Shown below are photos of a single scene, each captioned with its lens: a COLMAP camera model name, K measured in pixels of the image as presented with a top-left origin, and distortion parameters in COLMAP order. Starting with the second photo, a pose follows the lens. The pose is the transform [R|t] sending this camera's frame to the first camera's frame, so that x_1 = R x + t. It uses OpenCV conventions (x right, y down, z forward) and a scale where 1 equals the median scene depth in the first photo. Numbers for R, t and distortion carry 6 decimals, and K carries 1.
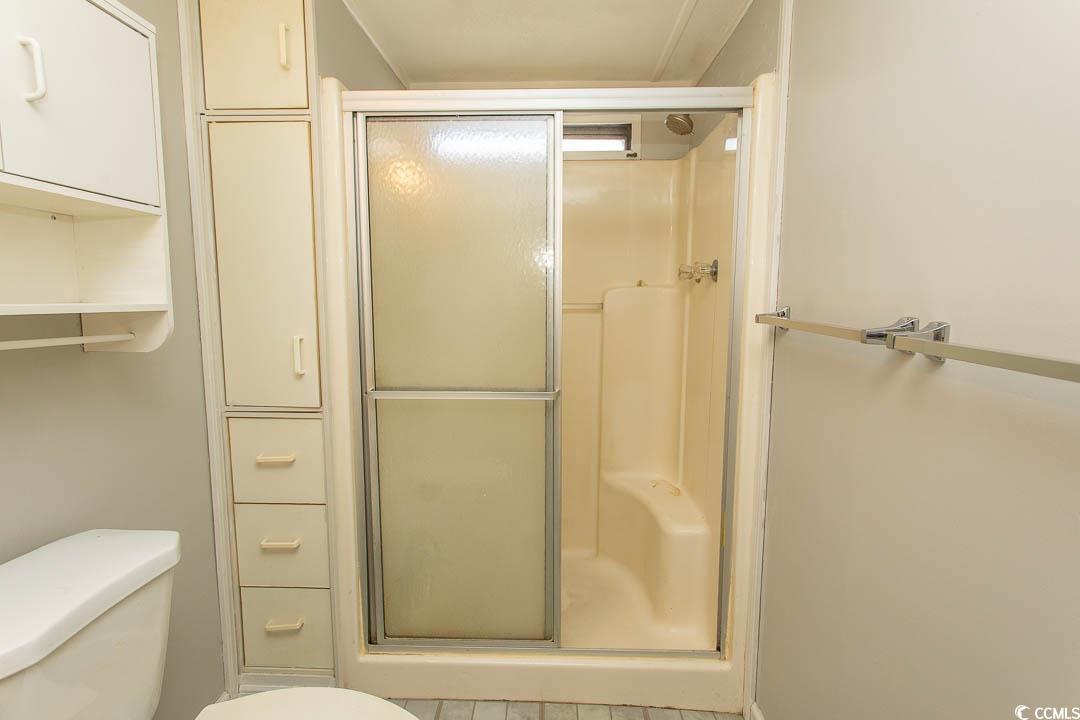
lens RADIAL K [[510.7, 0, 536.4], [0, 510.7, 355.9], [0, 0, 1]] dist [0.001389, 0.001069]
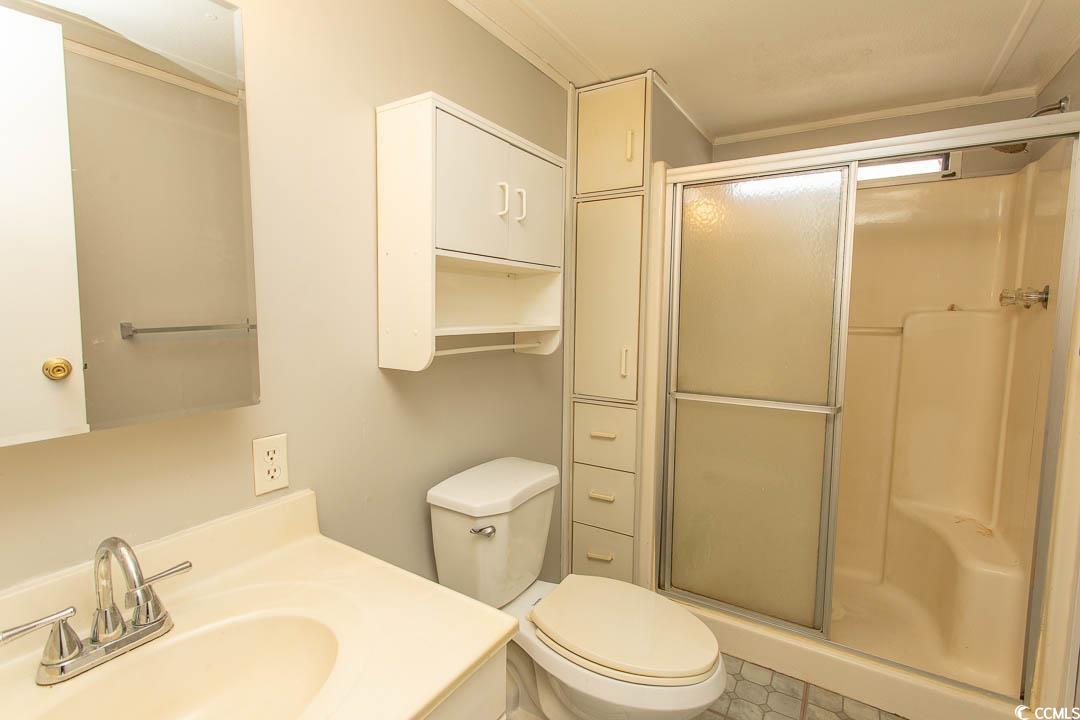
lens RADIAL K [[510.7, 0, 536.4], [0, 510.7, 355.9], [0, 0, 1]] dist [0.001389, 0.001069]
pose [[0.861304, 0.051728, -0.505450, 0.030479], [-0.064104, 0.997918, -0.007107, 0.007343], [0.504030, 0.038522, 0.862827, -0.305920]]
